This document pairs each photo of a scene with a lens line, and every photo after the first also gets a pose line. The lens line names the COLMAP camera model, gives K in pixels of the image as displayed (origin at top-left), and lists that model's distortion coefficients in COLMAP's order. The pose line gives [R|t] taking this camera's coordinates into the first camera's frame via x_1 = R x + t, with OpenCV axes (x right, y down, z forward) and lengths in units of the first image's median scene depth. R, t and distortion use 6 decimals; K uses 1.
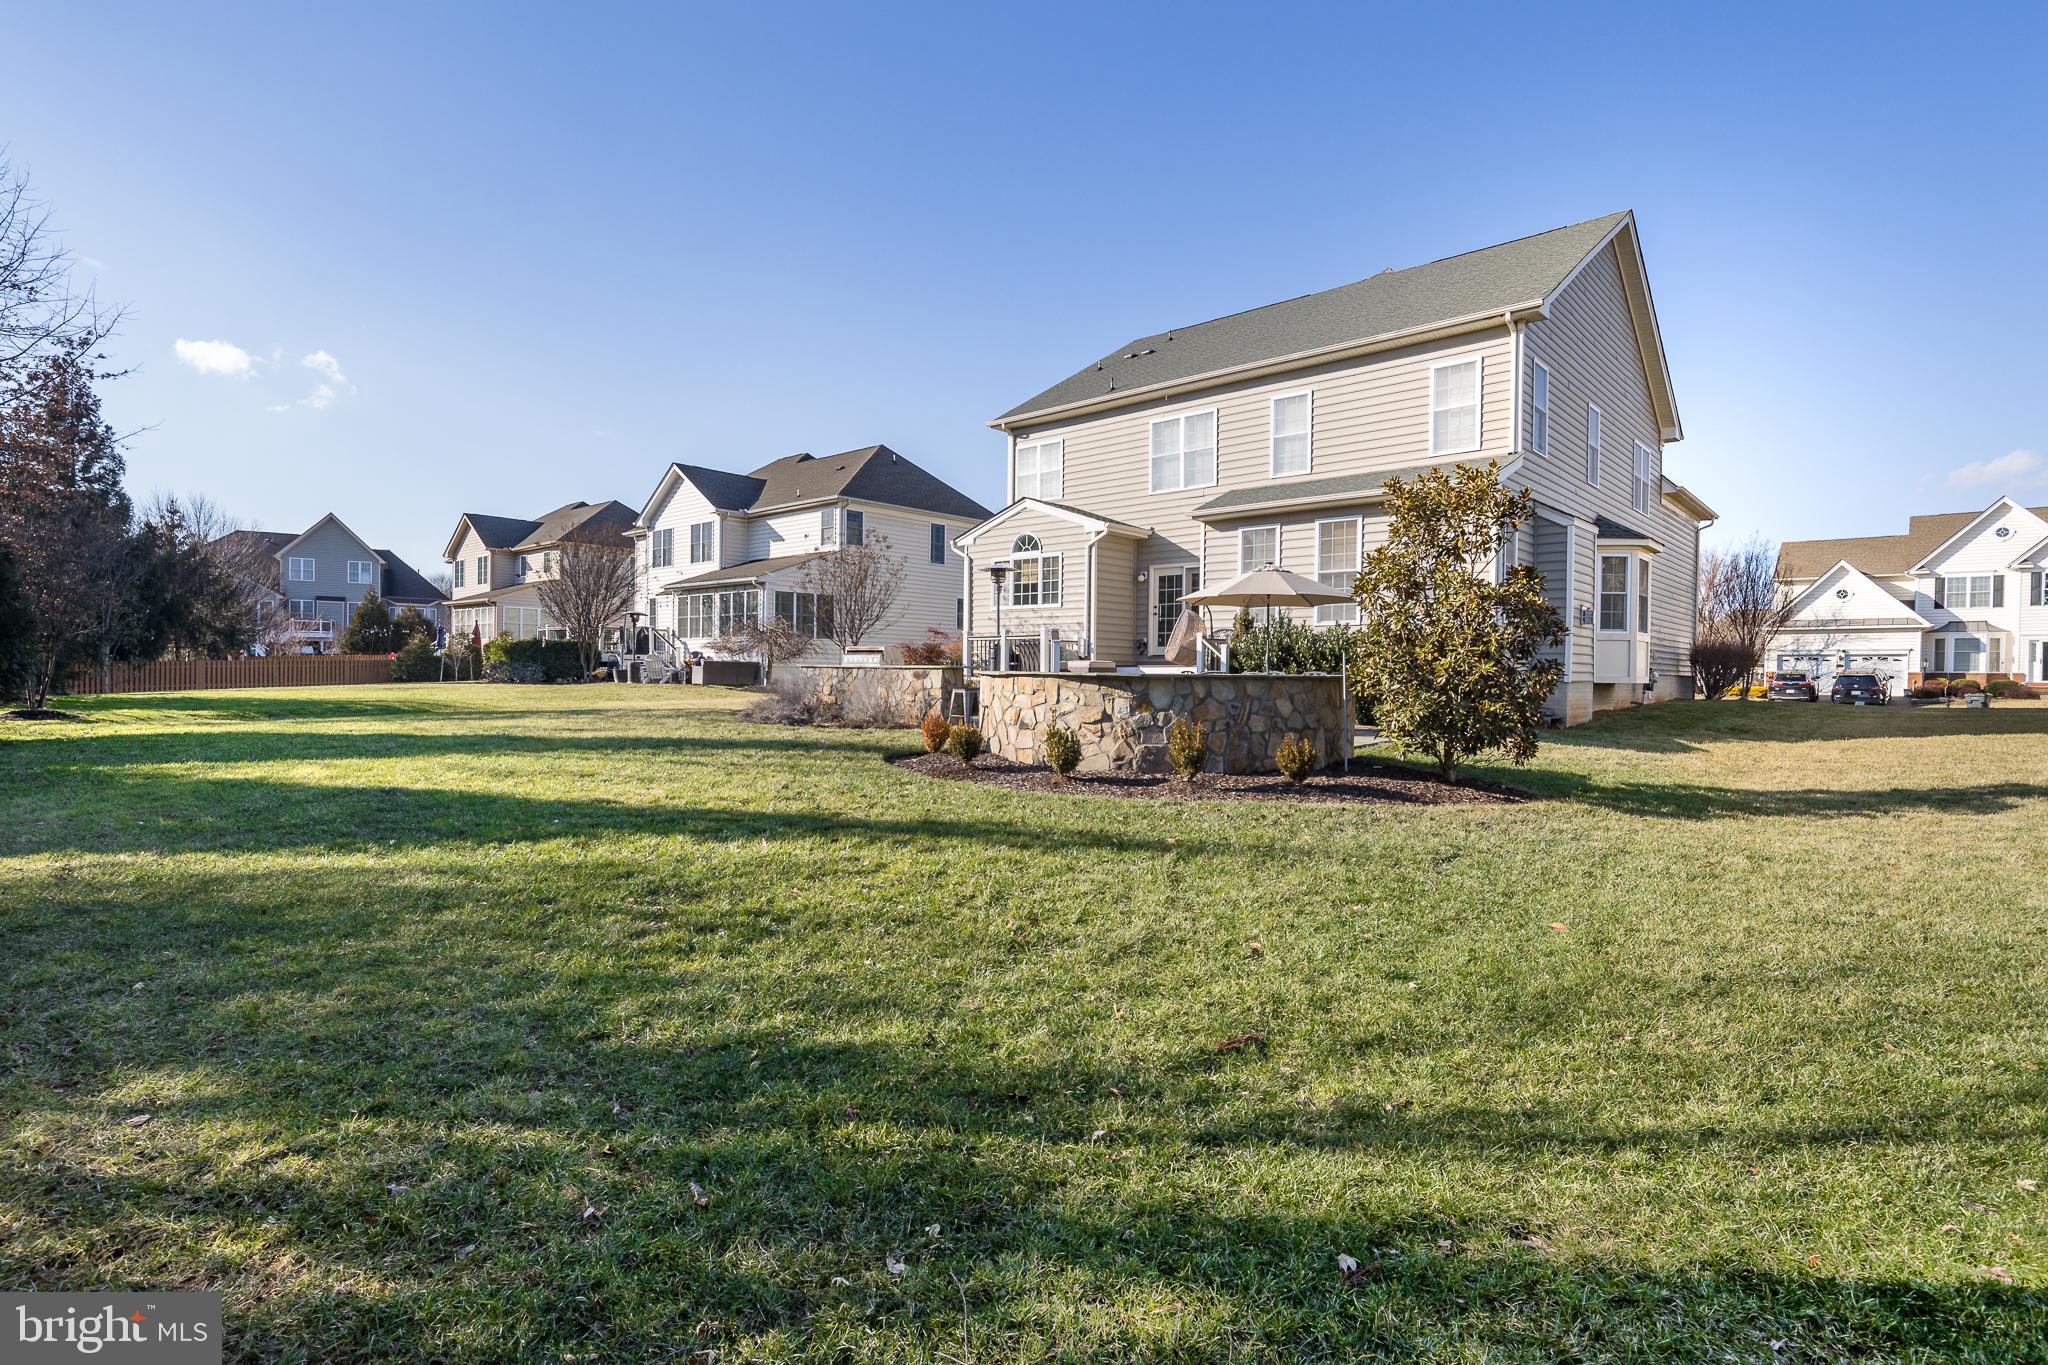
lens RADIAL K [[983.4, 0, 1018.0], [0, 983.4, 703.1], [0, 0, 1]] dist [-0.000074, 0.000051]
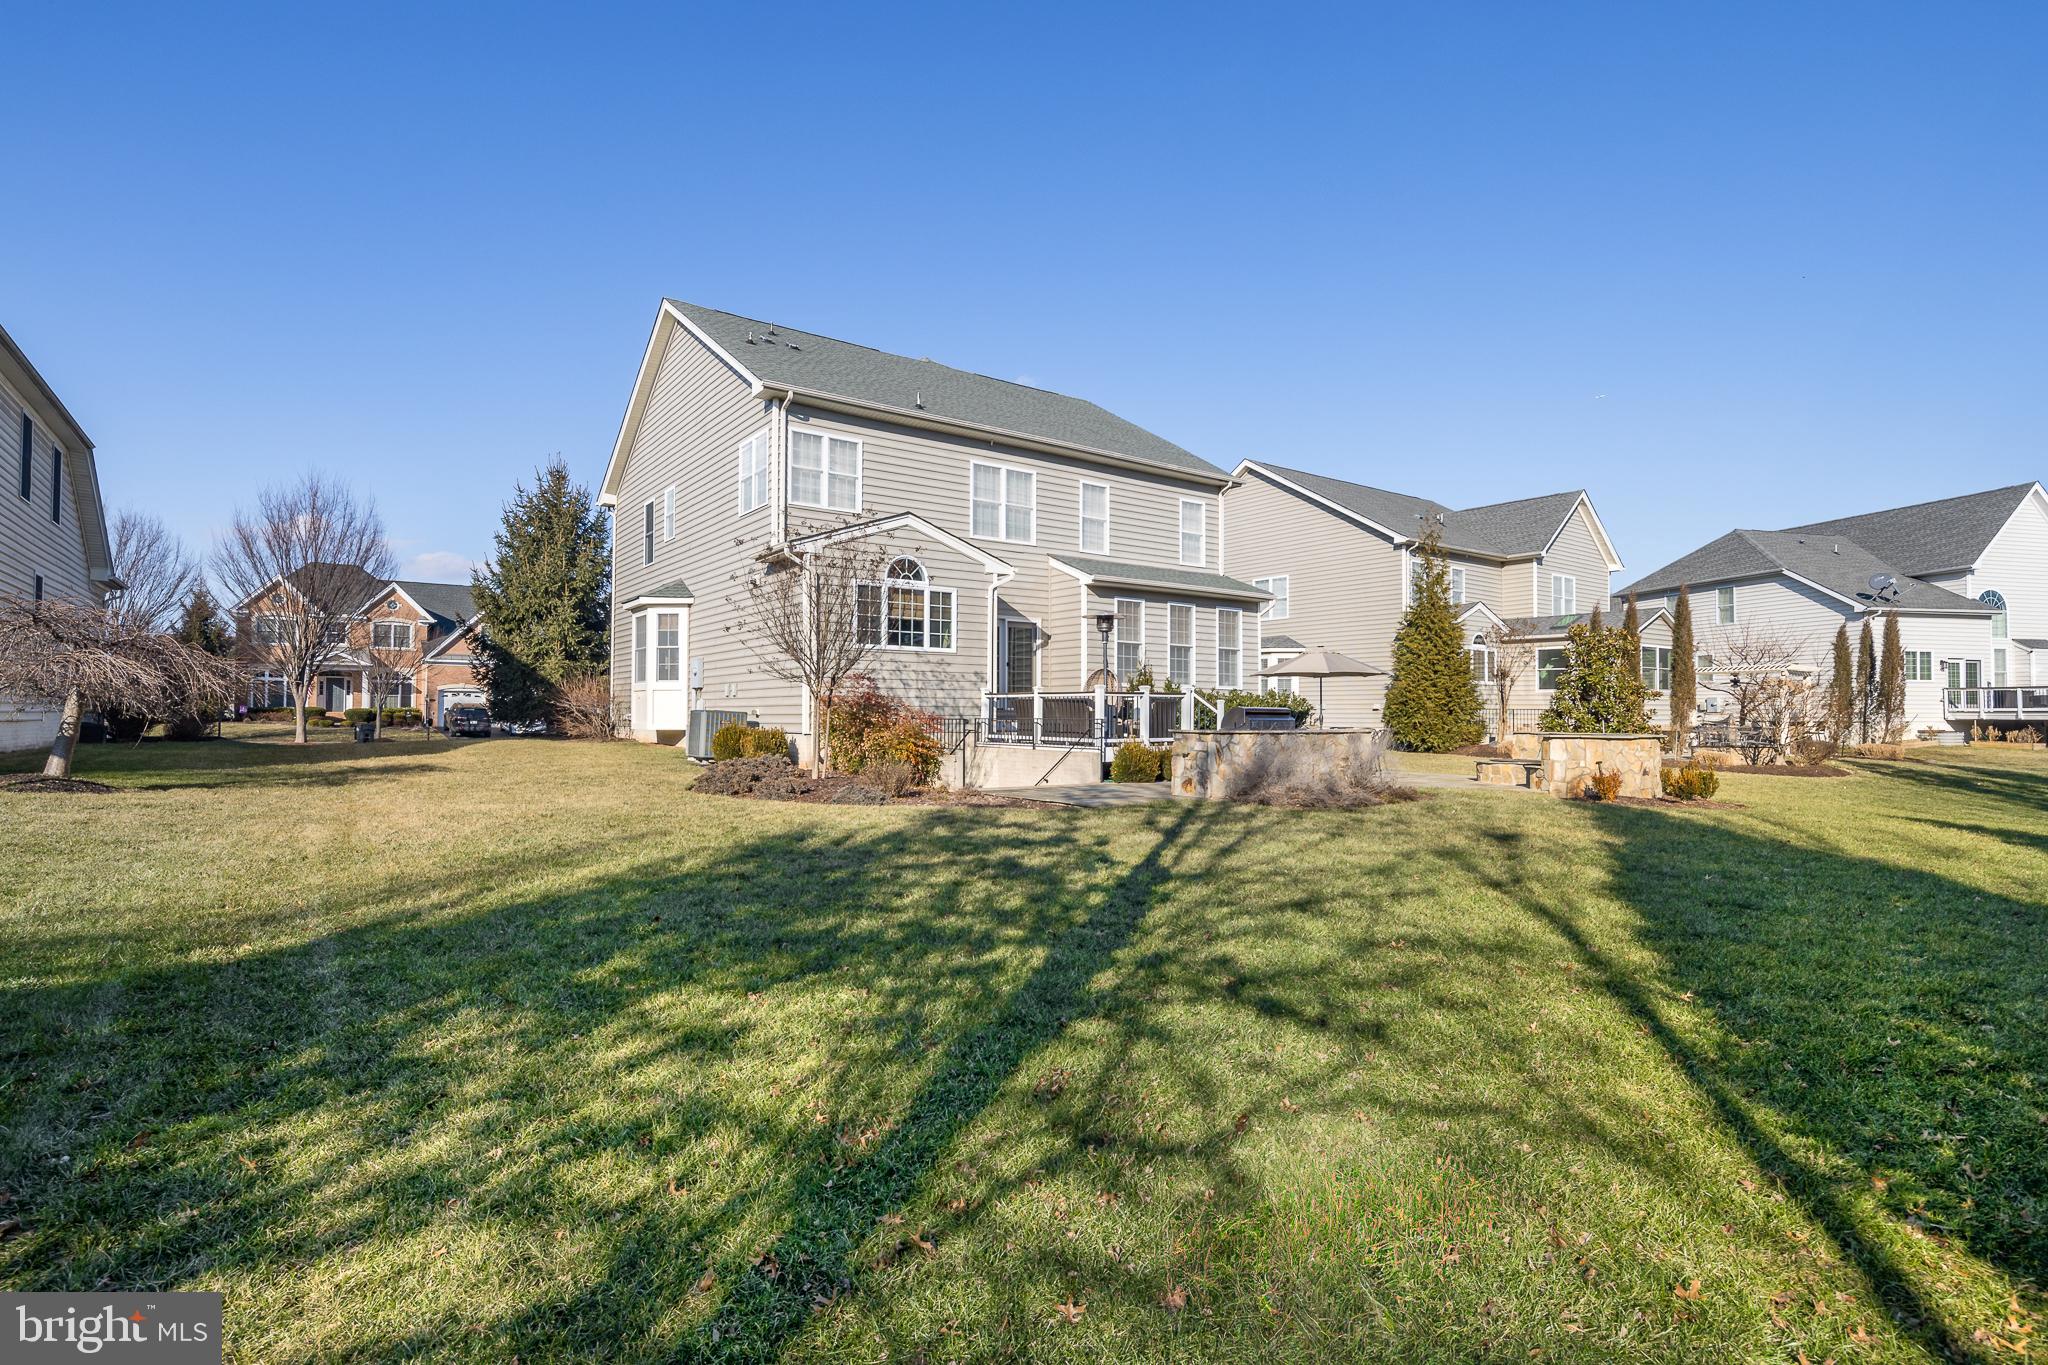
lens RADIAL K [[999.6, 0, 991.0], [0, 999.6, 699.2], [0, 0, 1]] dist [0.001902, 0.000034]
pose [[0.222300, 0.005861, 0.974961, -0.801931], [0.028246, 0.999523, -0.012449, -0.046160], [-0.974569, 0.030306, 0.222028, 0.784768]]
